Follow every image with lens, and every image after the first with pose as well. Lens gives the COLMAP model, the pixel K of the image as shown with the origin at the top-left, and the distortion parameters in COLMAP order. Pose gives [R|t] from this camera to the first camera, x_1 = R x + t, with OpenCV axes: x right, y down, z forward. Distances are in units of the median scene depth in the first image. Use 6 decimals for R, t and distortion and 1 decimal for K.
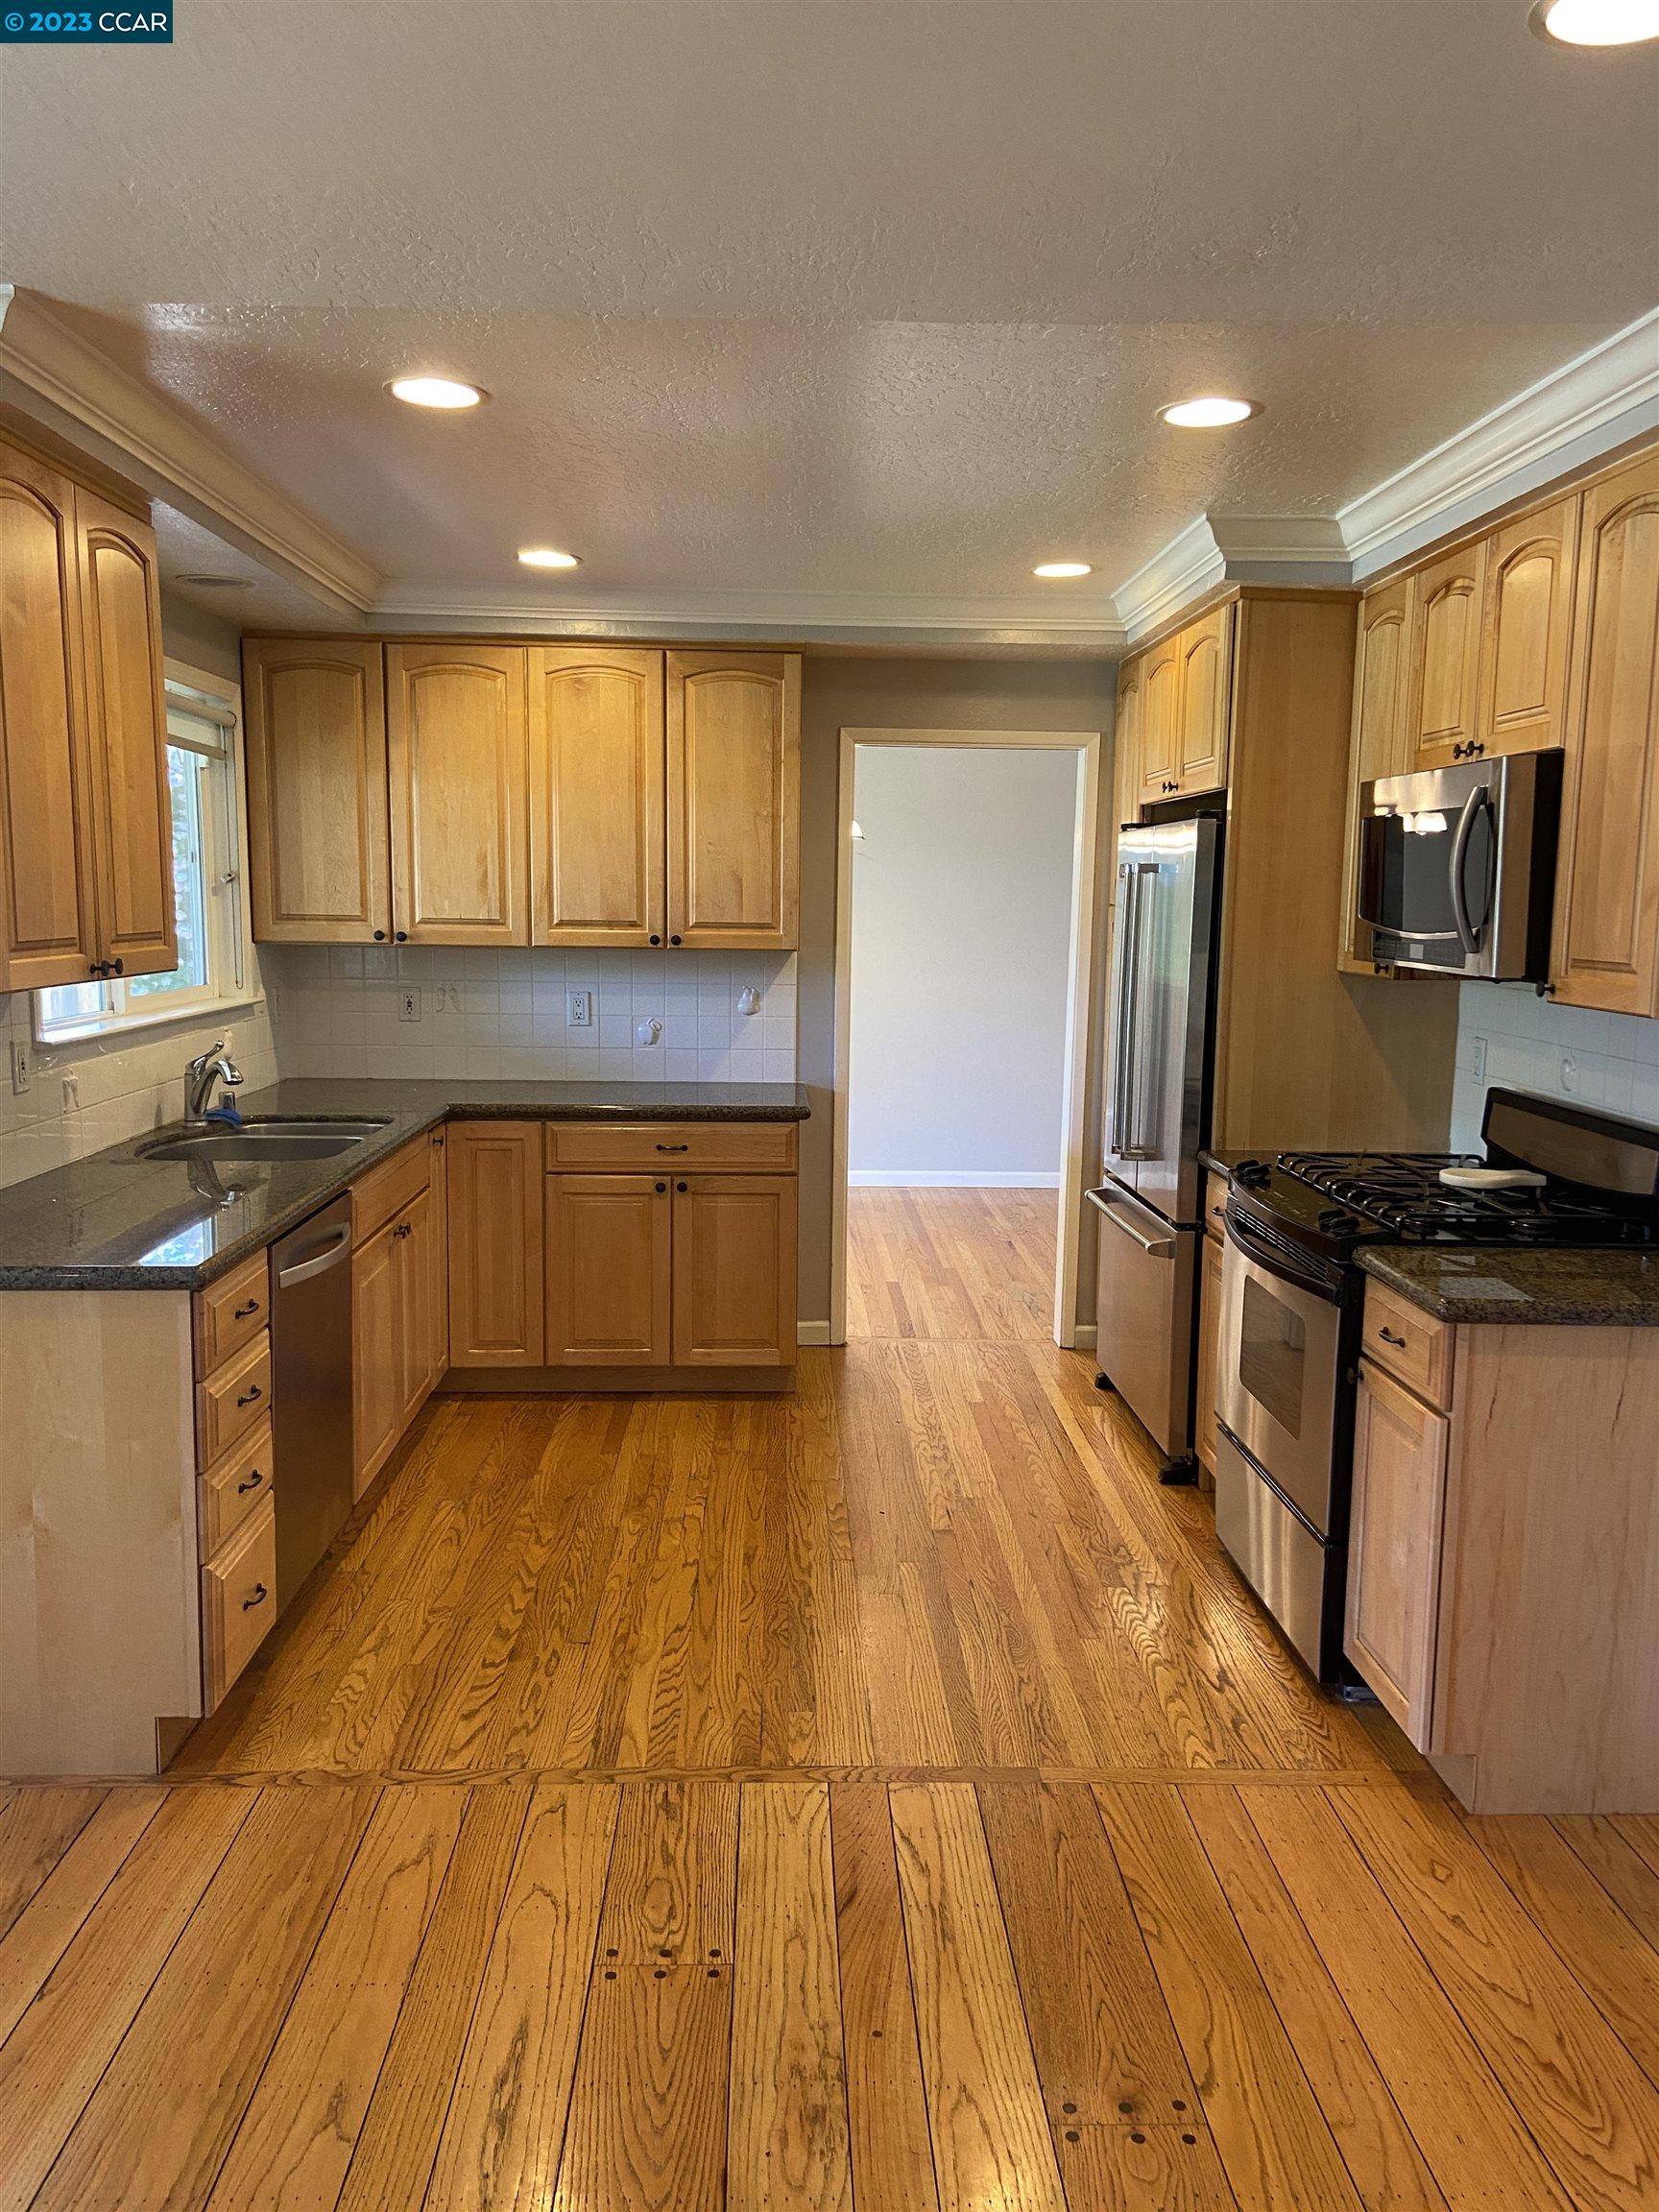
lens RADIAL K [[1664.9, 0, 845.0], [0, 1664.9, 1106.4], [0, 0, 1]] dist [0.128990, -0.140998]
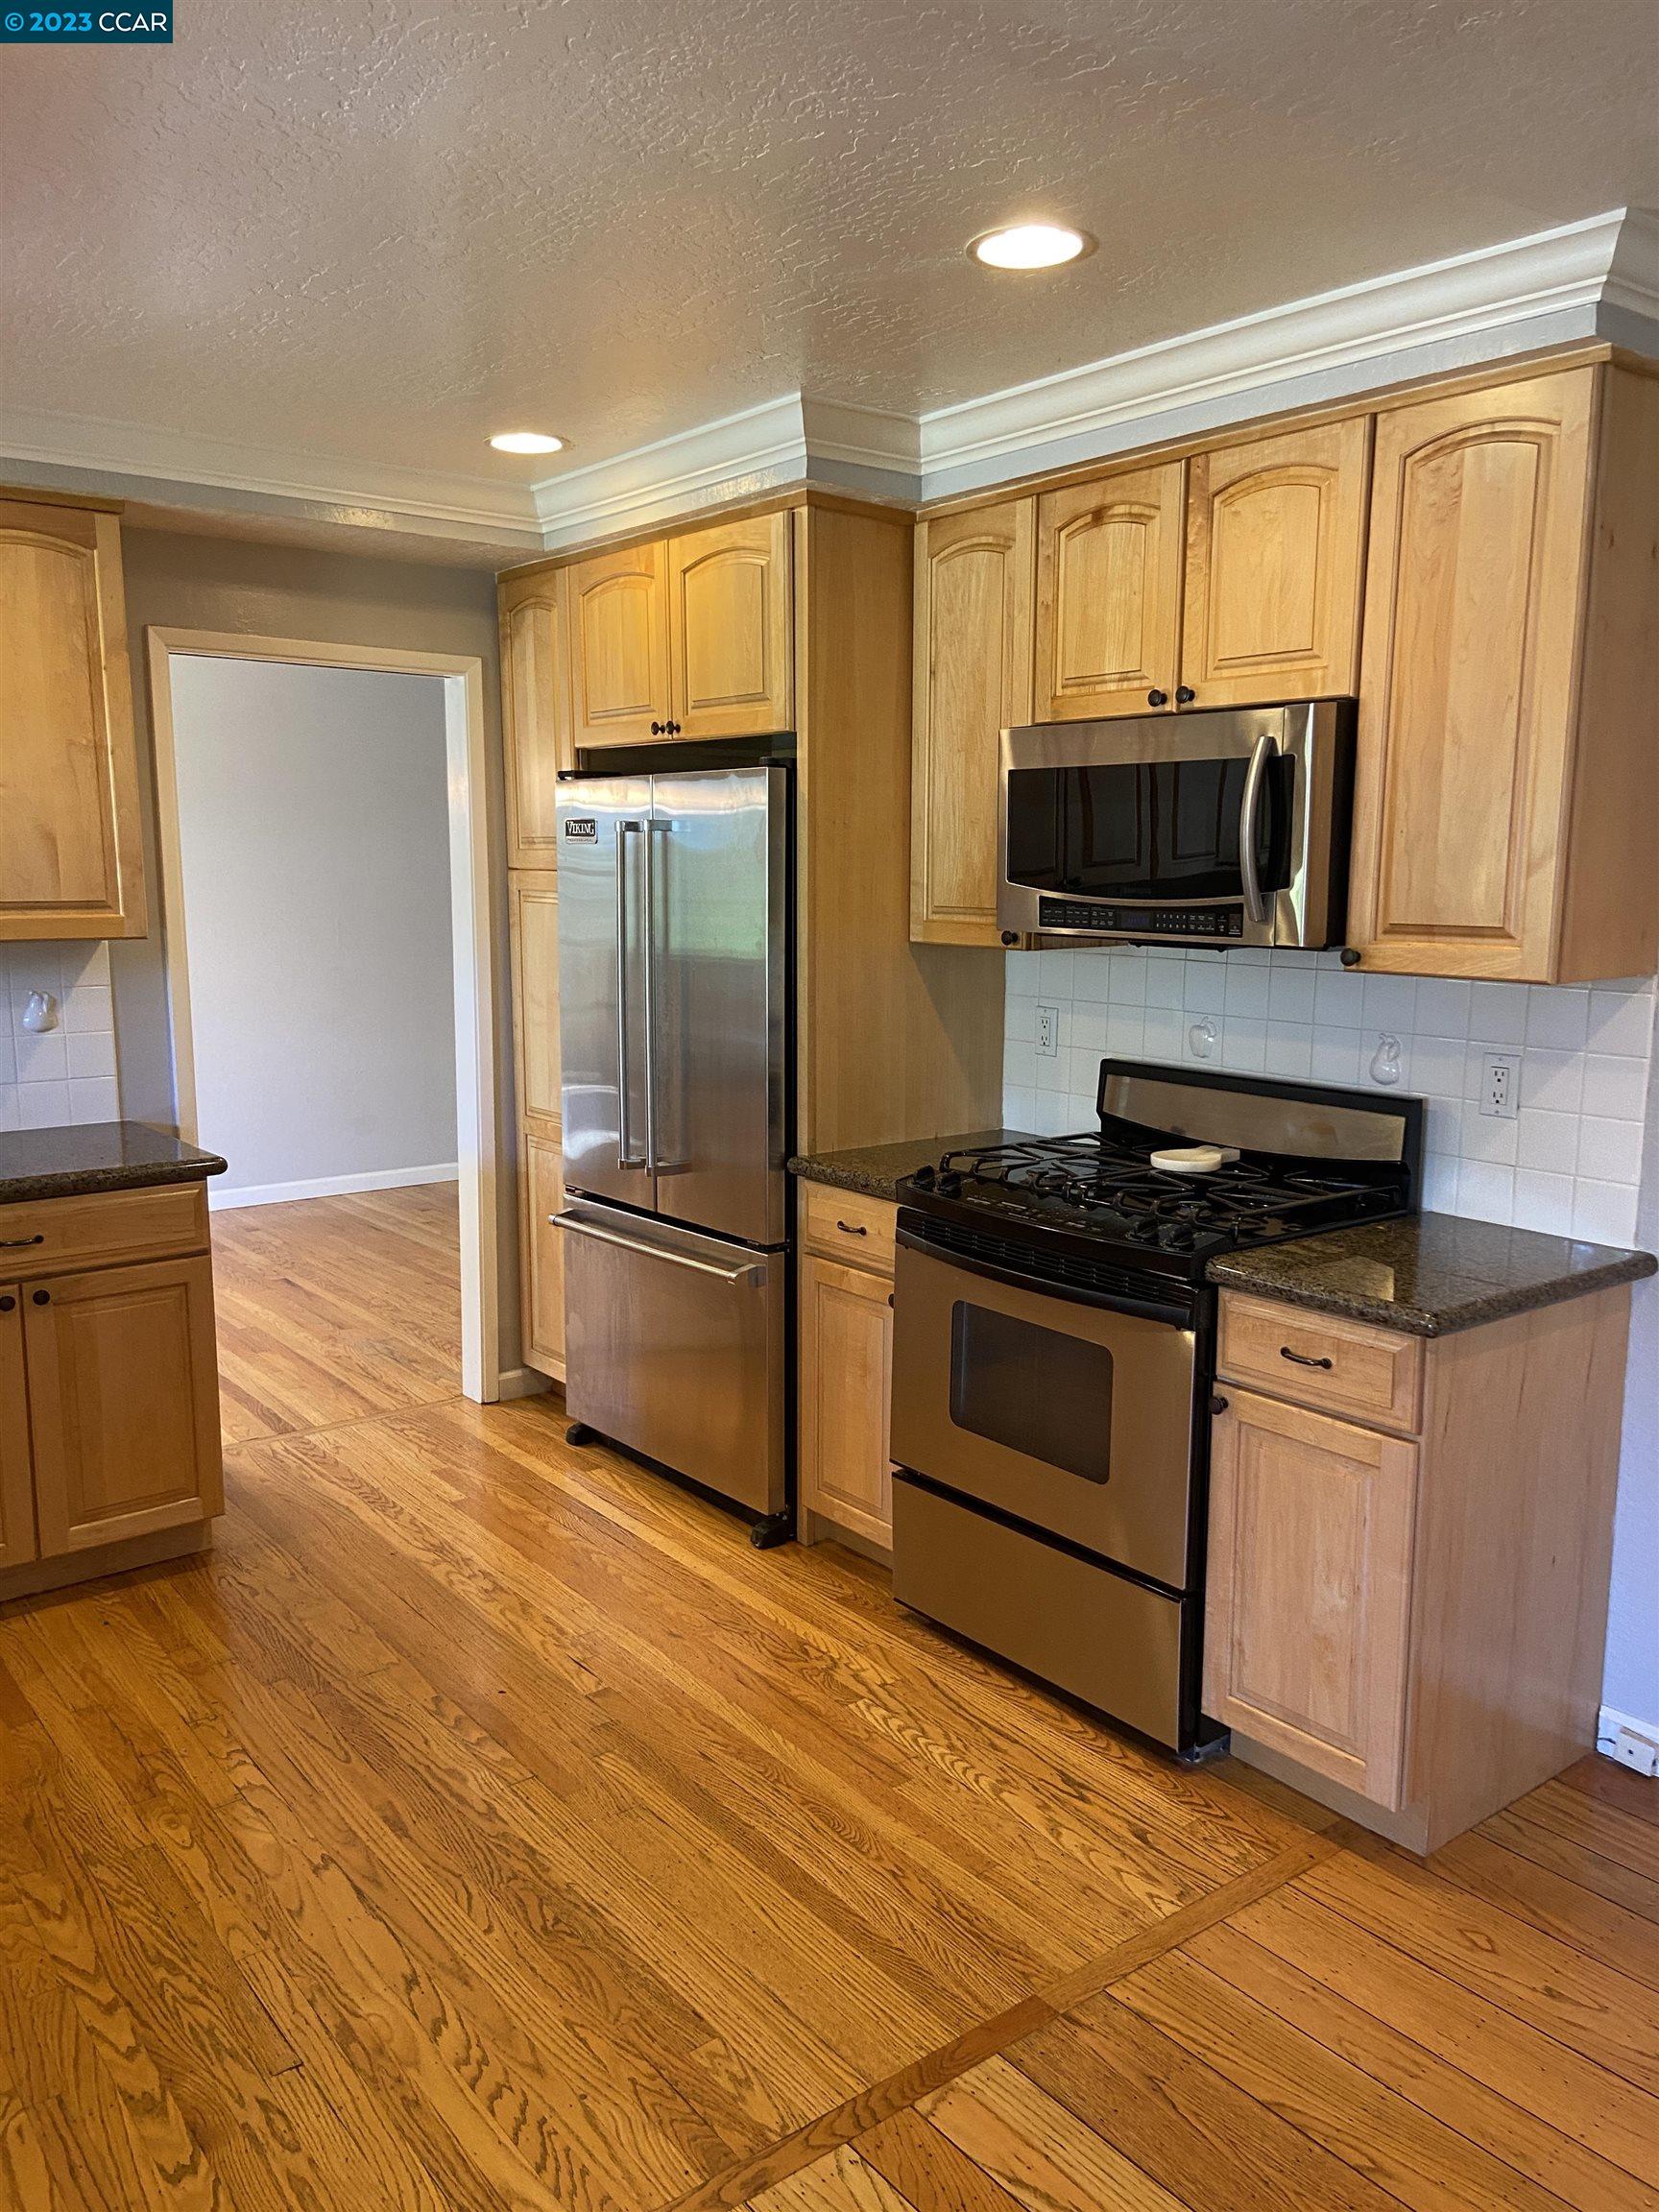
lens RADIAL K [[1660.2, 0, 831.2], [0, 1660.2, 1110.5], [0, 0, 1]] dist [0.128431, -0.161592]
pose [[0.811730, -0.102405, 0.574985, -0.238300], [0.084765, 0.994741, 0.057498, -0.041436], [-0.577849, 0.002065, 0.816141, 0.272846]]
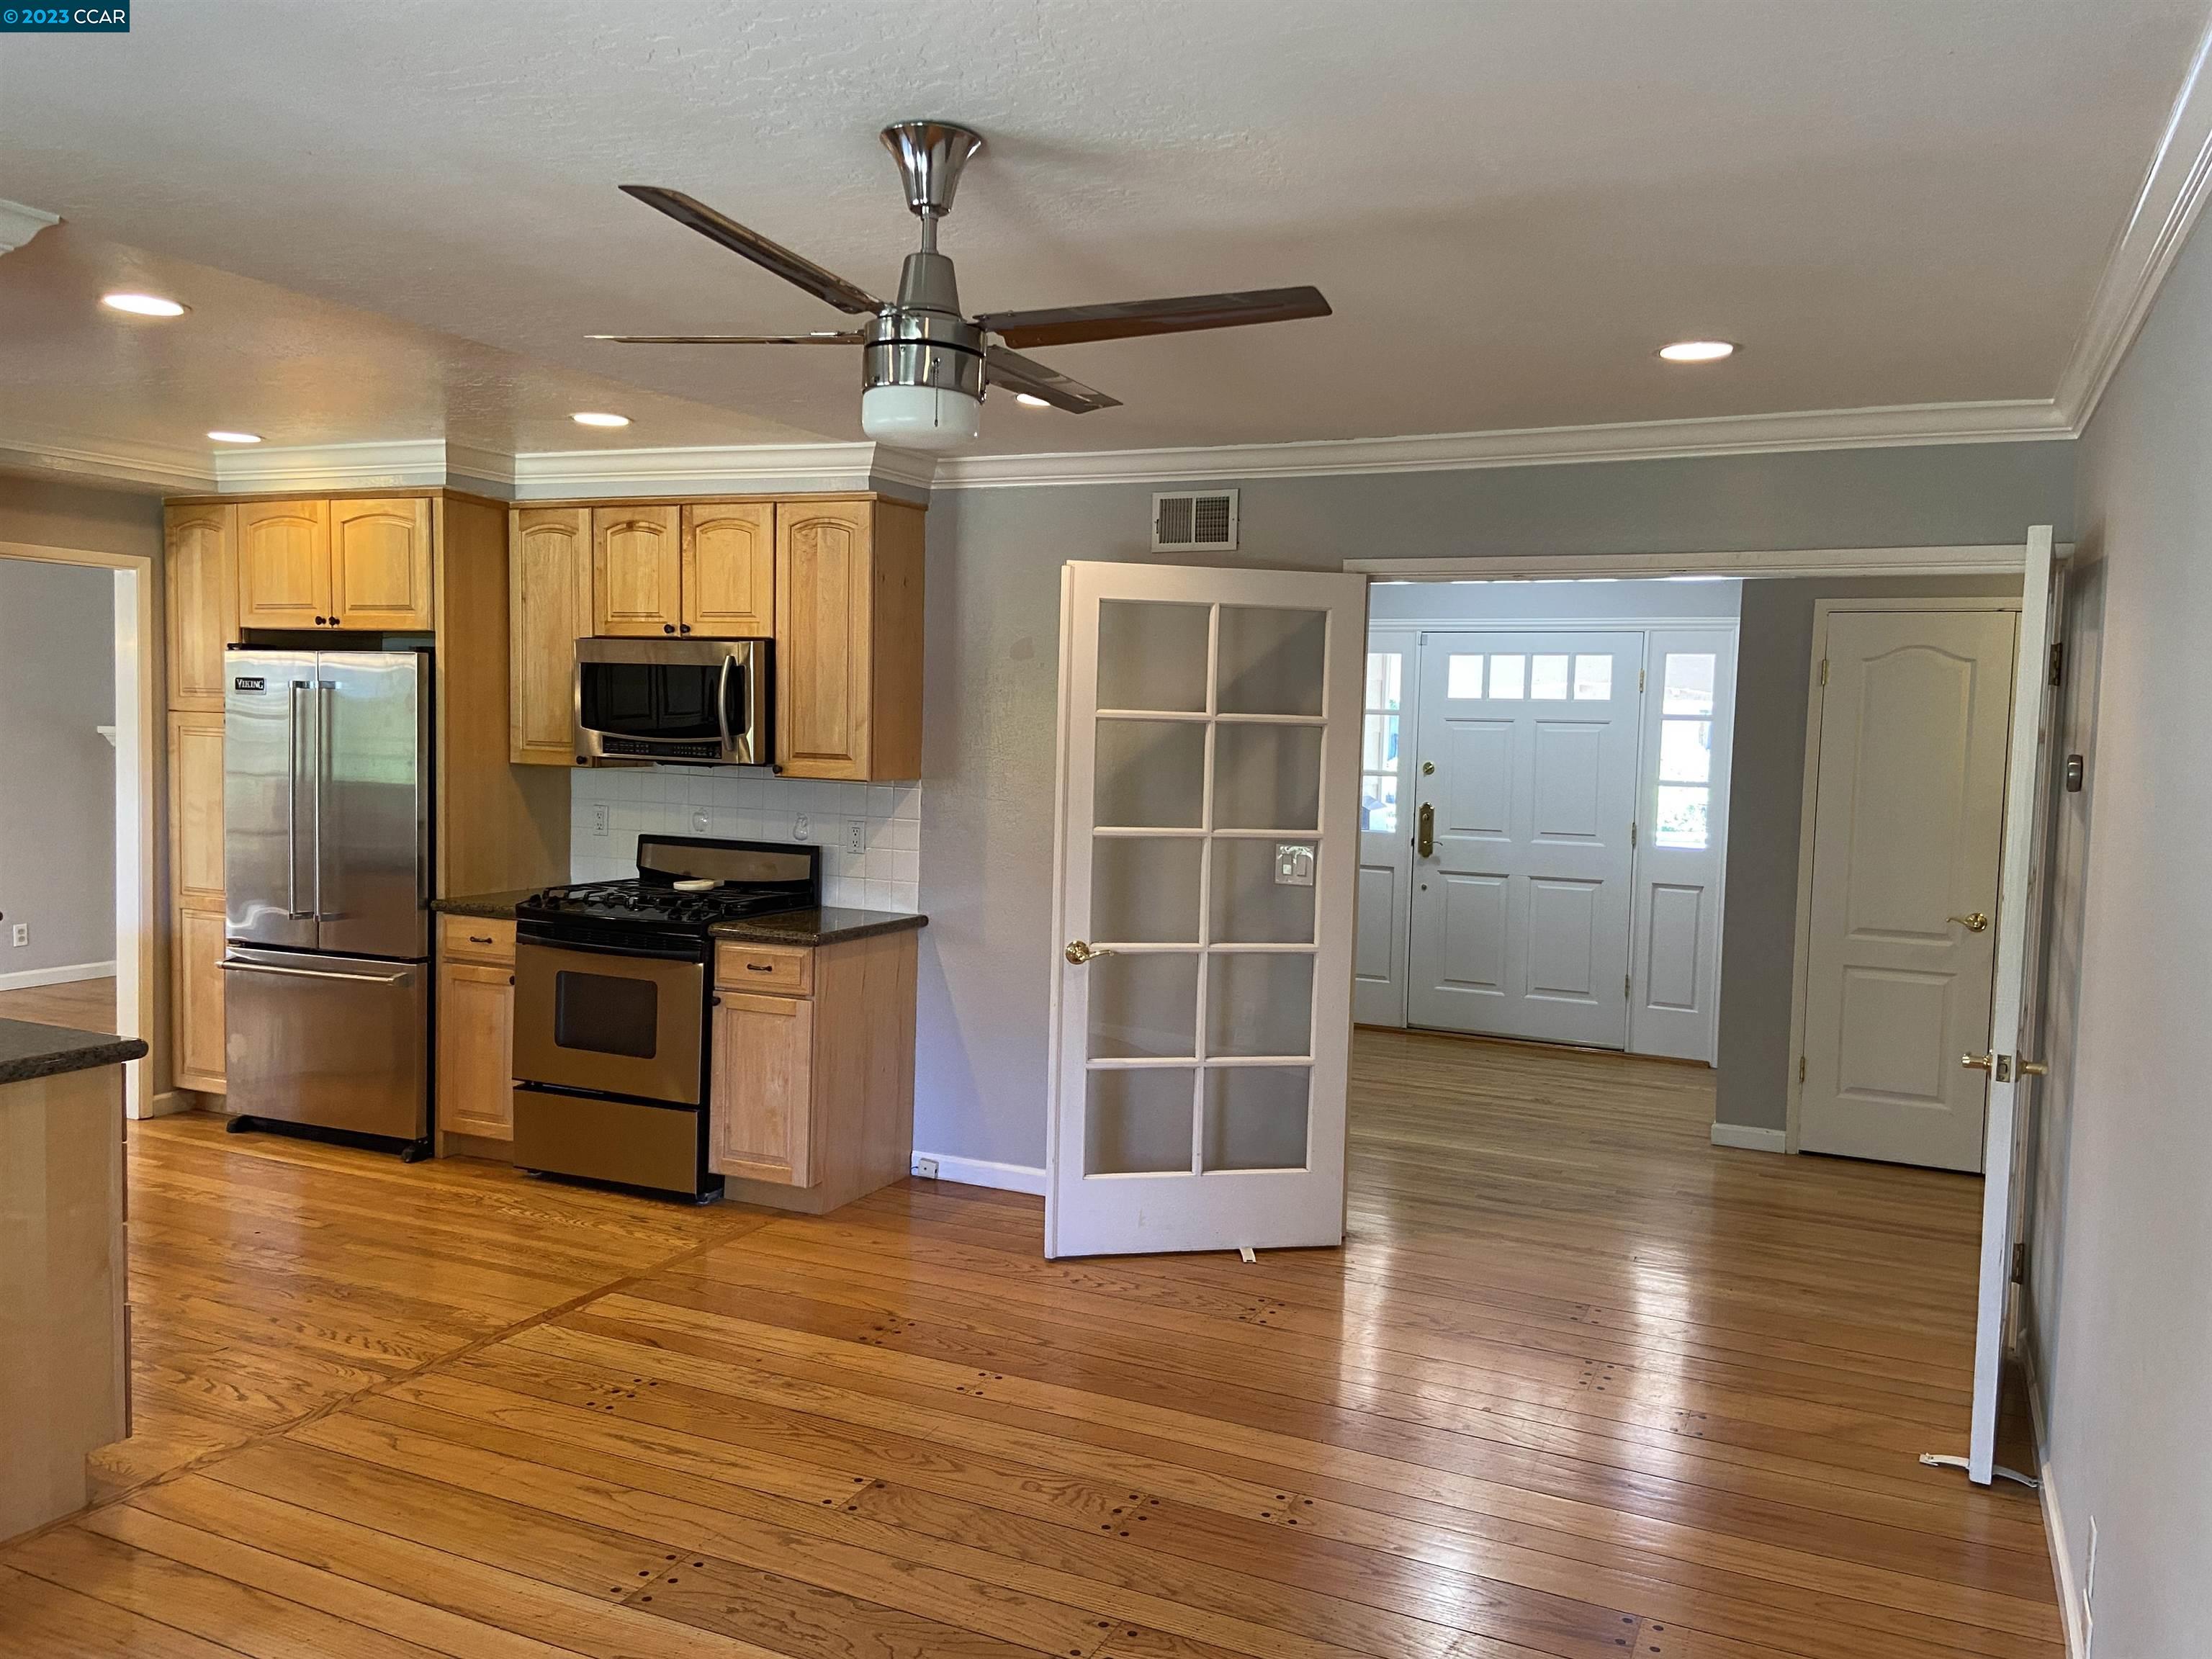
lens RADIAL K [[1664.9, 0, 1111.6], [0, 1664.9, 824.2], [0, 0, 1]] dist [0.128990, -0.140998]
pose [[0.460012, -0.061426, 0.885785, -0.672603], [0.095833, 0.995211, 0.019246, -0.007158], [-0.882726, 0.076034, 0.463696, -0.094407]]
